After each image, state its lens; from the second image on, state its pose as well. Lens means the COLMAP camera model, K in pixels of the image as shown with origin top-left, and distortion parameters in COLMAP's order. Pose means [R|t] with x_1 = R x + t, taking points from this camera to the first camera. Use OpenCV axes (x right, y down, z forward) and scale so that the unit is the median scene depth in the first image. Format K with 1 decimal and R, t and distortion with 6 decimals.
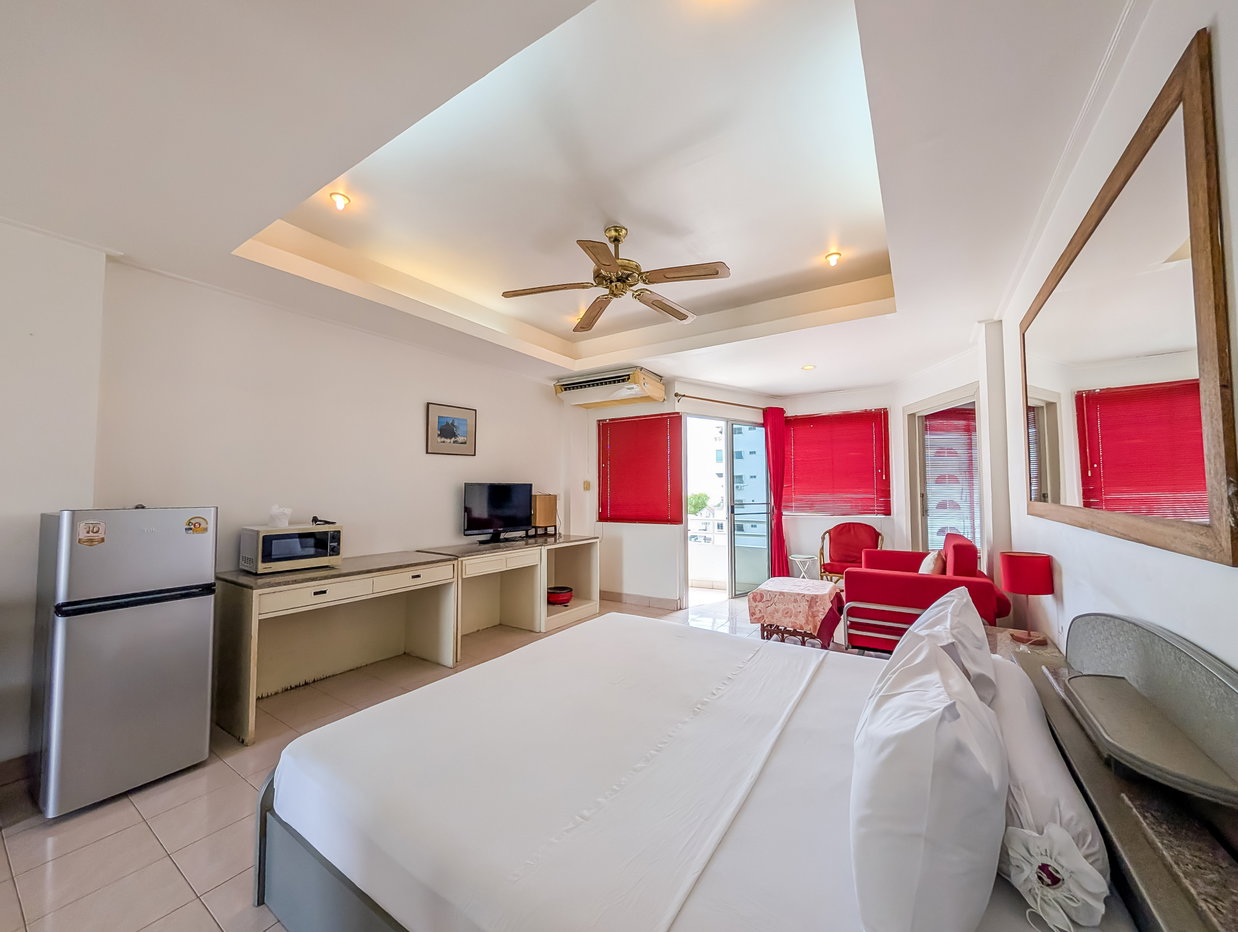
lens RADIAL K [[454.5, 0, 619.0], [0, 454.5, 474.6], [0, 0, 1]] dist [-0.000867, -0.000097]
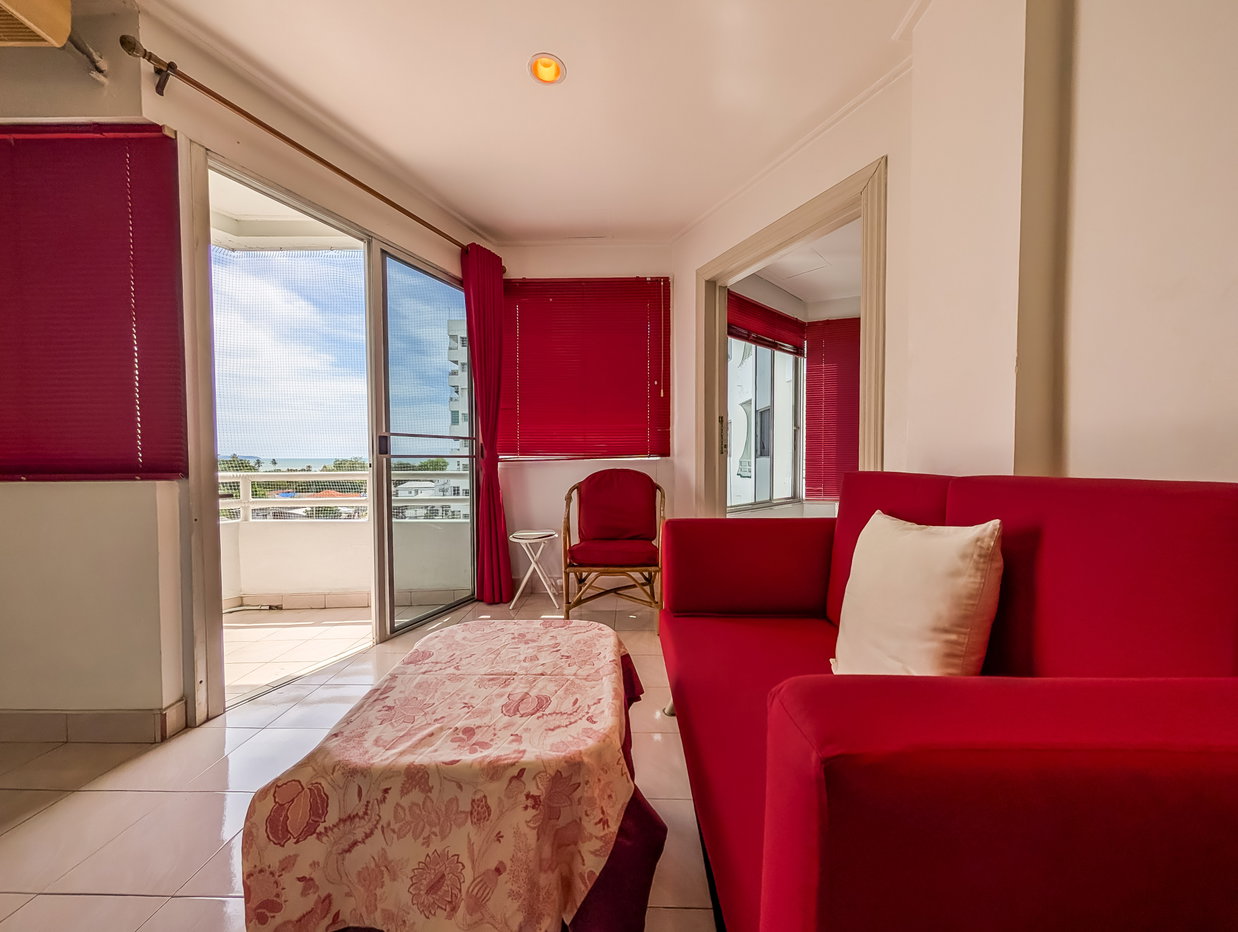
lens RADIAL K [[454.5, 0, 626.8], [0, 454.5, 464.2], [0, 0, 1]] dist [-0.000867, -0.000097]
pose [[0.839159, -0.009125, 0.543809, 0.213818], [-0.019656, 0.998697, 0.047089, 0.071803], [-0.543530, -0.050204, 0.837887, 0.512093]]
